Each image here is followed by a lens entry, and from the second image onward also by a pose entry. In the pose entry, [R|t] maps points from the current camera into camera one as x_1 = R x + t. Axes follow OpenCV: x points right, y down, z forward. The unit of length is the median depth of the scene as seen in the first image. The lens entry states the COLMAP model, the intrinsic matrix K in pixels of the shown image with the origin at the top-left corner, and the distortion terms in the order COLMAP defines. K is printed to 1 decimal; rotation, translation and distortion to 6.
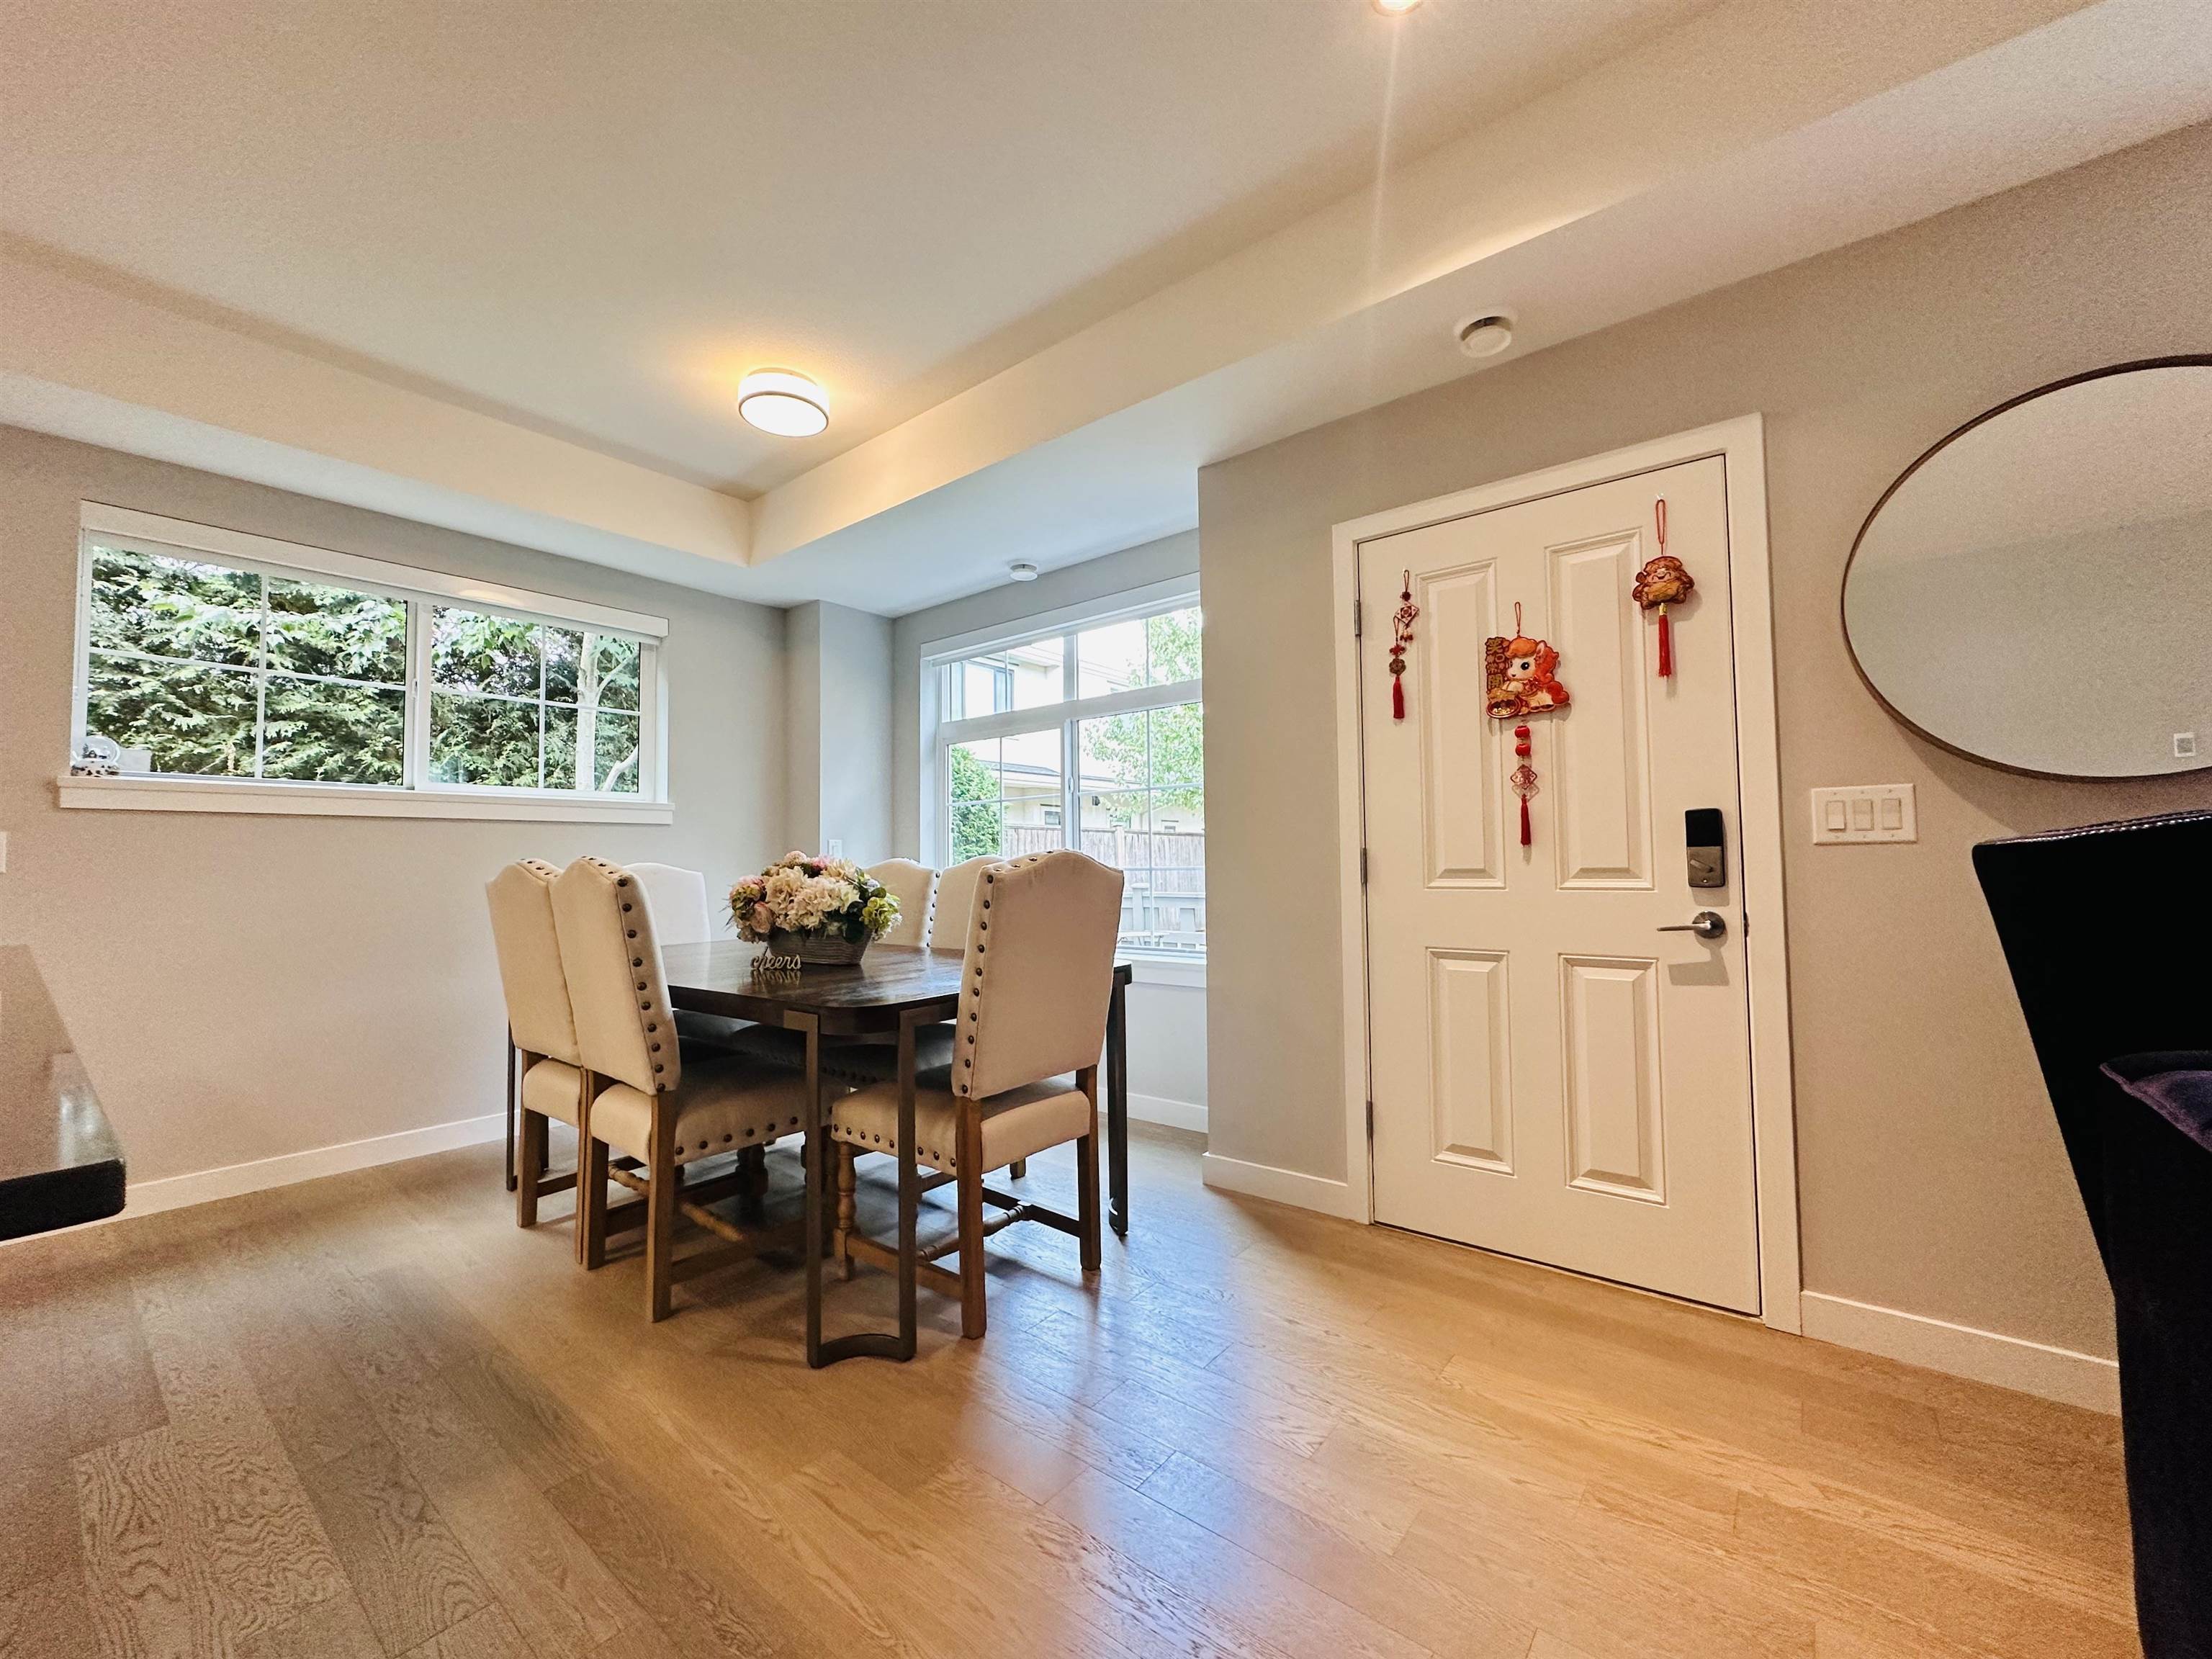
lens RADIAL K [[878.9, 0, 1107.3], [0, 878.9, 828.0], [0, 0, 1]] dist [-0.000799, 0.000235]
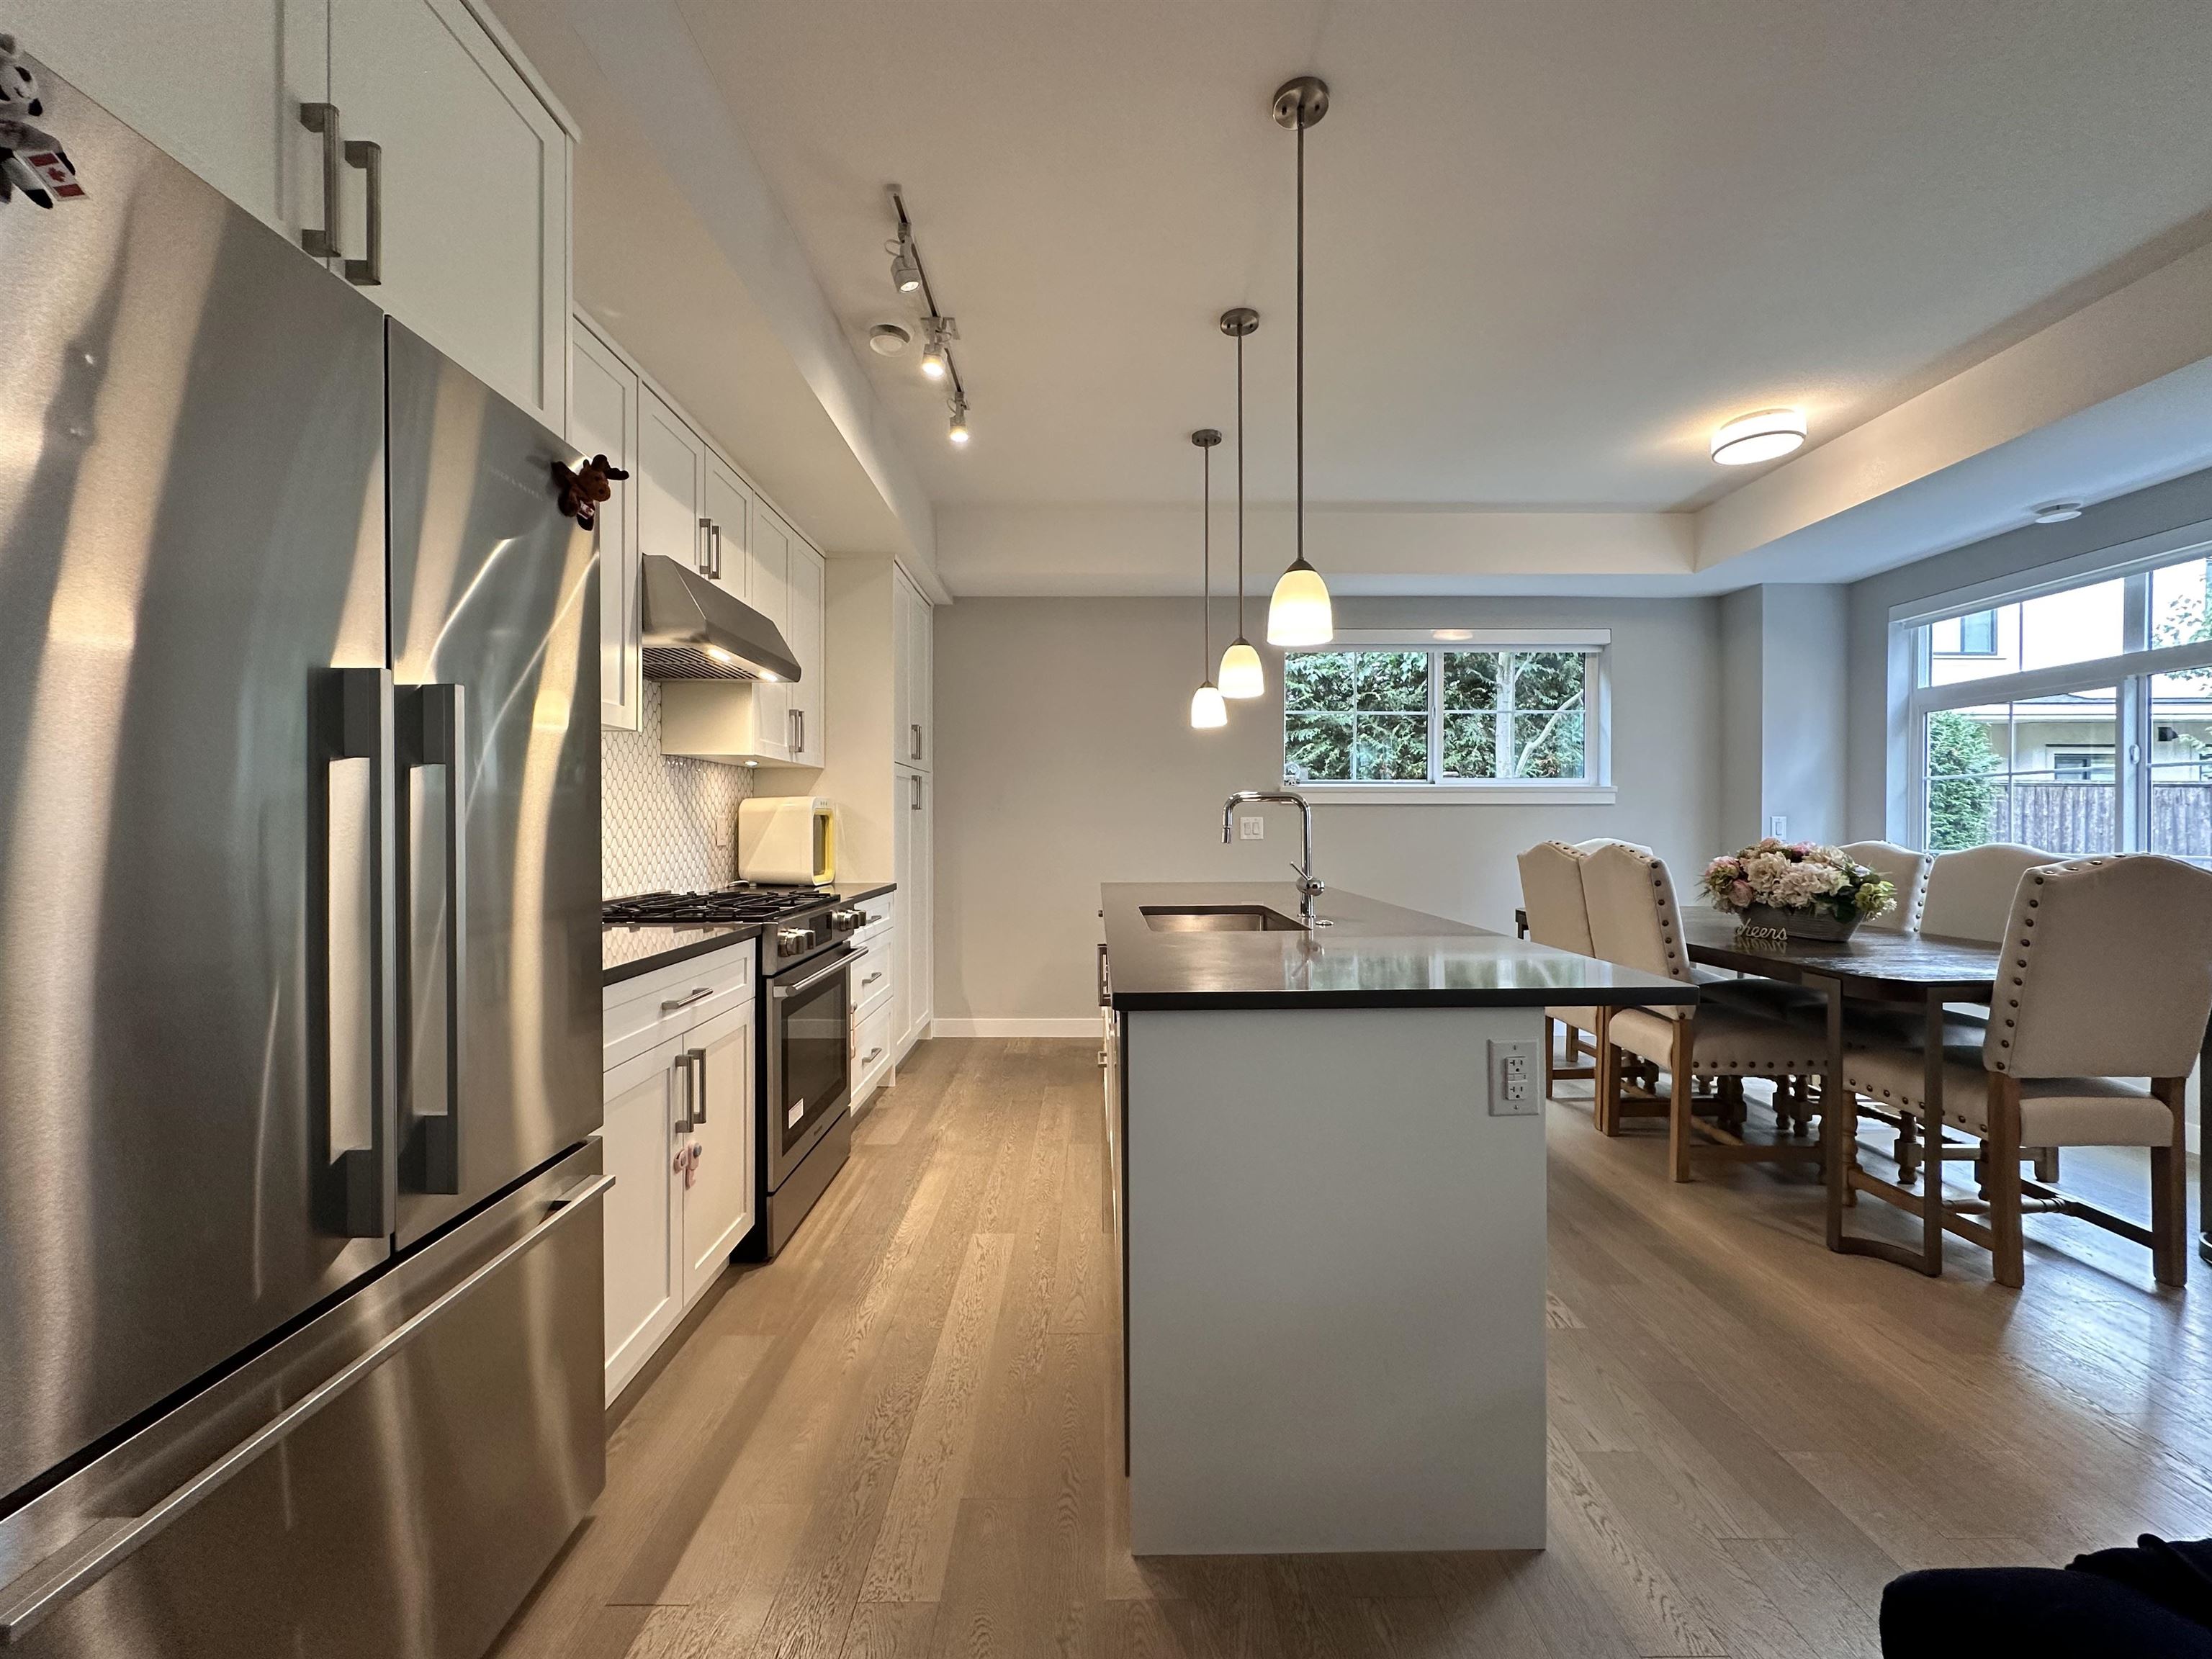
lens RADIAL K [[878.9, 0, 1109.2], [0, 878.9, 828.2], [0, 0, 1]] dist [-0.000799, 0.000235]
pose [[0.631960, 0.017419, -0.774805, -0.014605], [0.024601, 0.998793, 0.042520, -0.062070], [0.774610, -0.045932, 0.630769, -0.439996]]
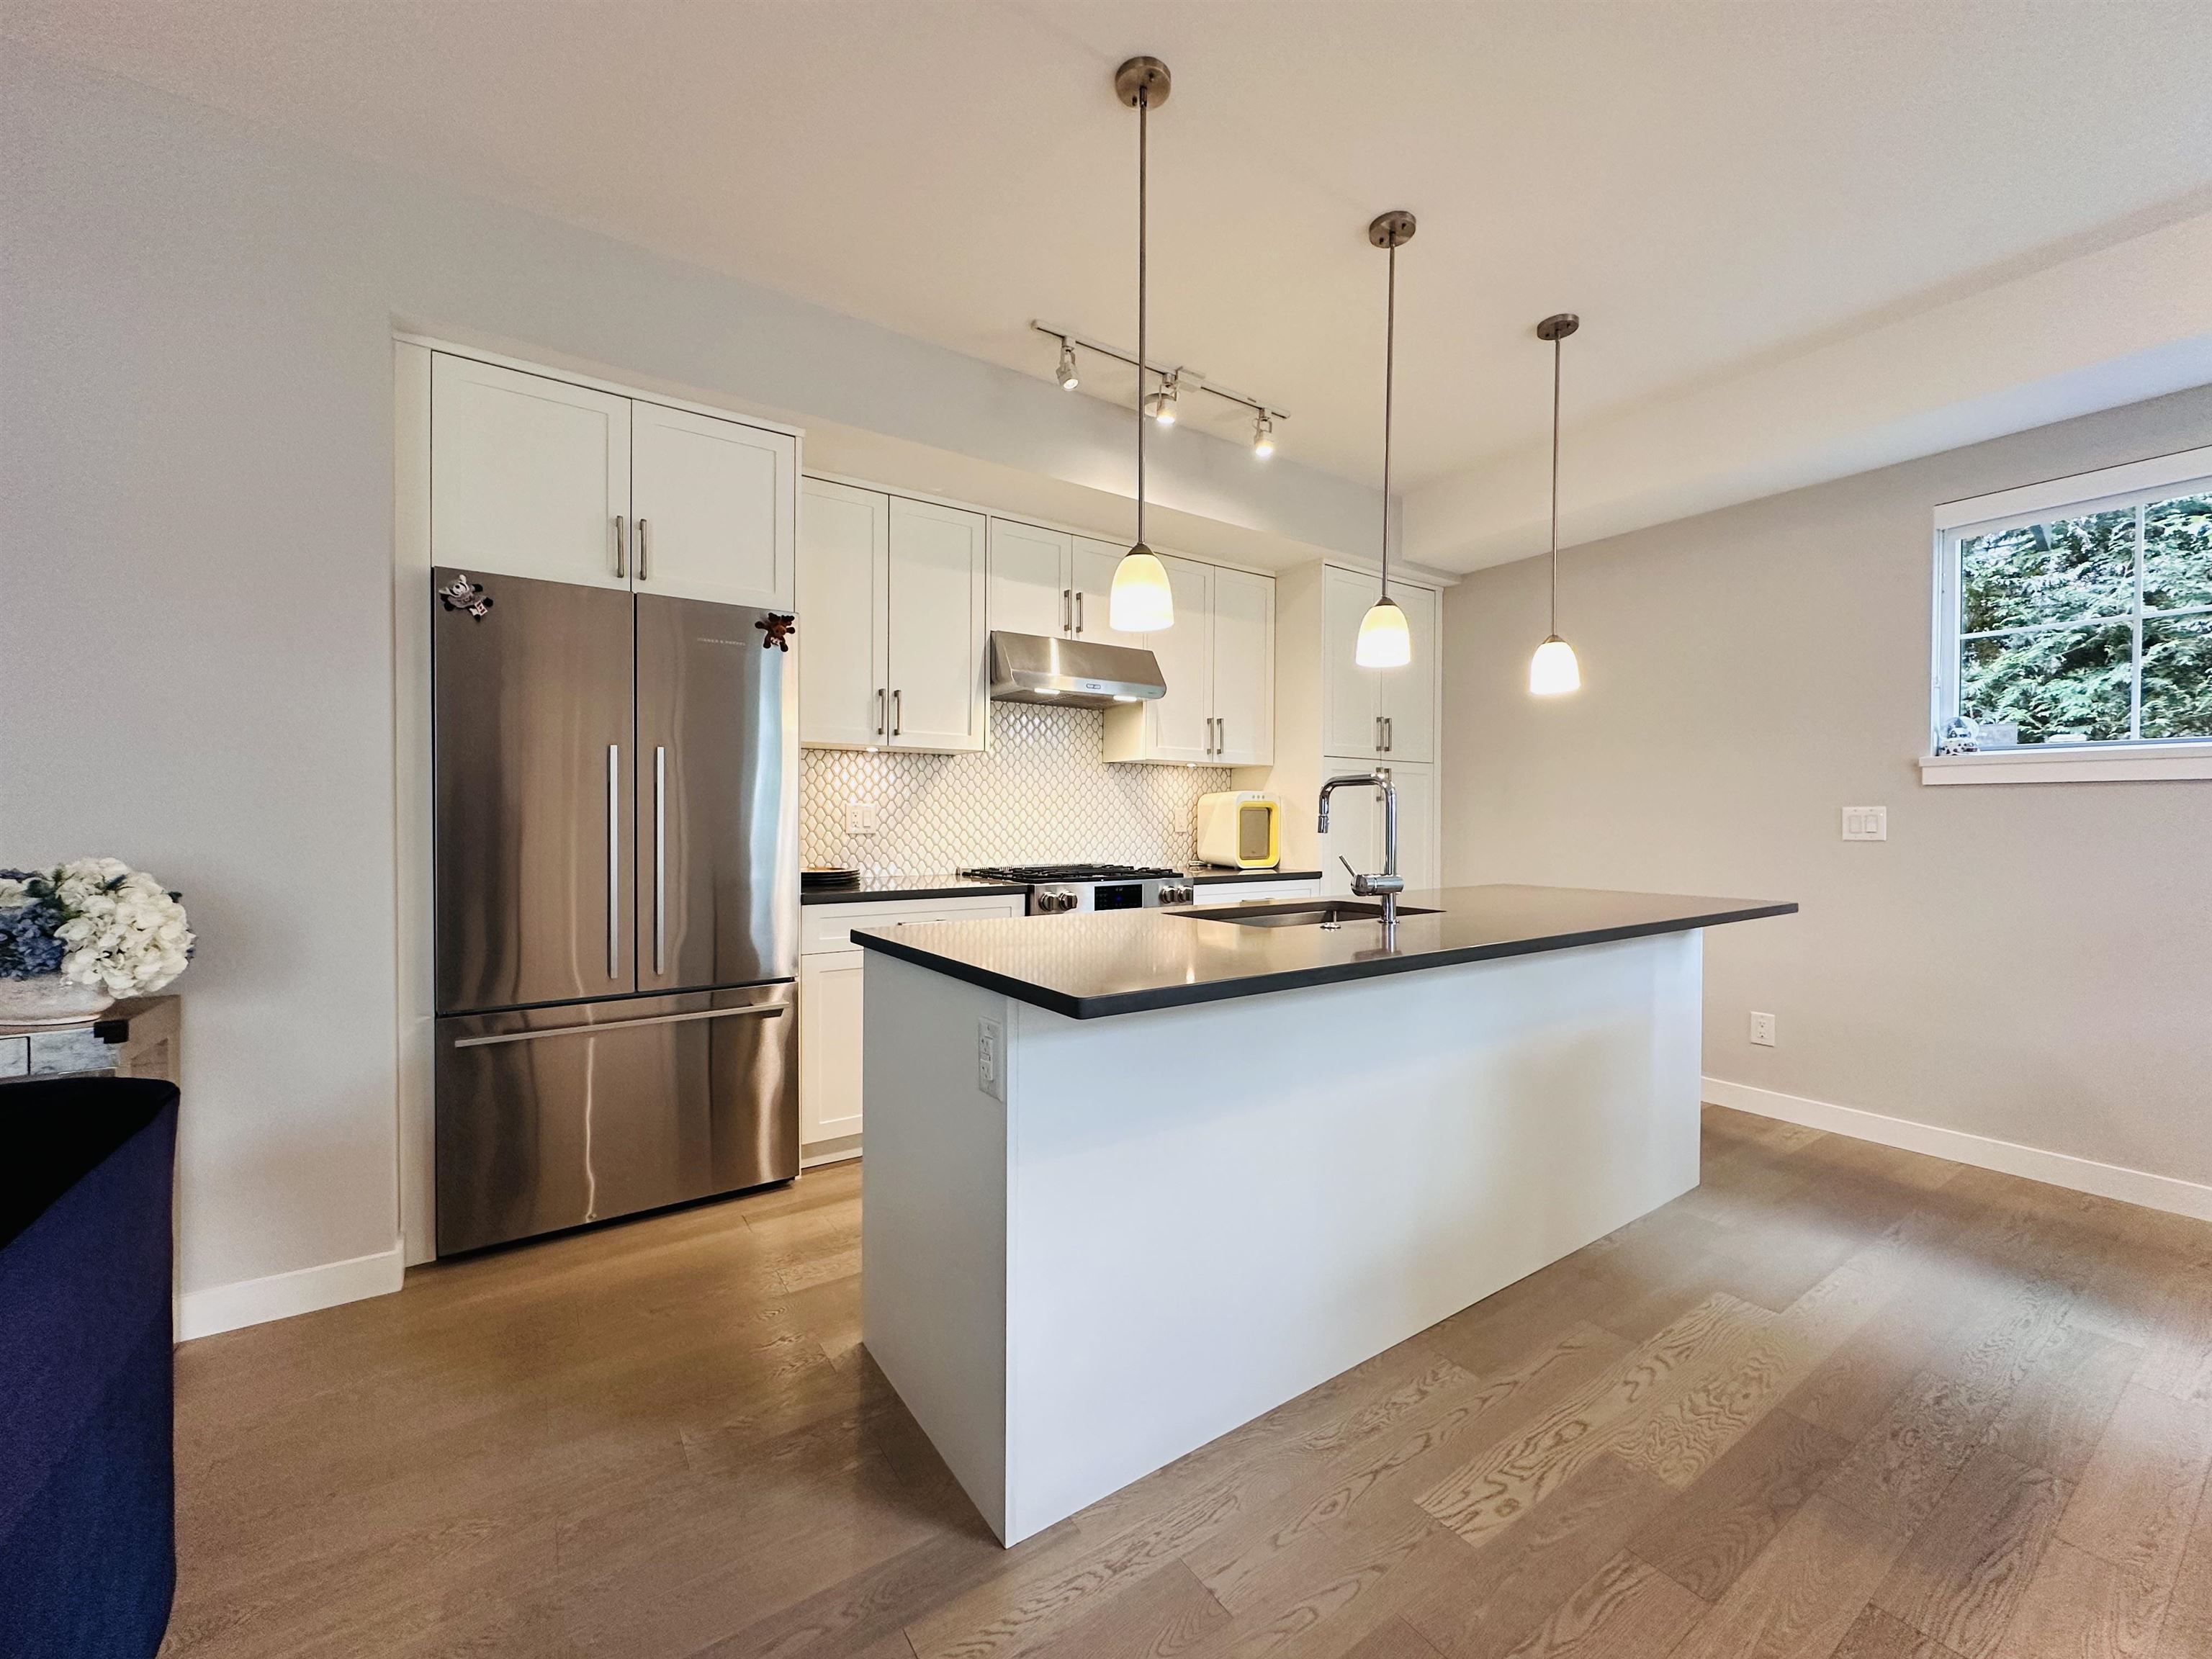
lens RADIAL K [[878.9, 0, 1100.9], [0, 878.9, 829.6], [0, 0, 1]] dist [-0.000799, 0.000235]
pose [[-0.299296, 0.024264, -0.953852, 0.222134], [0.041552, 0.999060, 0.012377, -0.024140], [0.953255, -0.035930, -0.300023, 0.326538]]
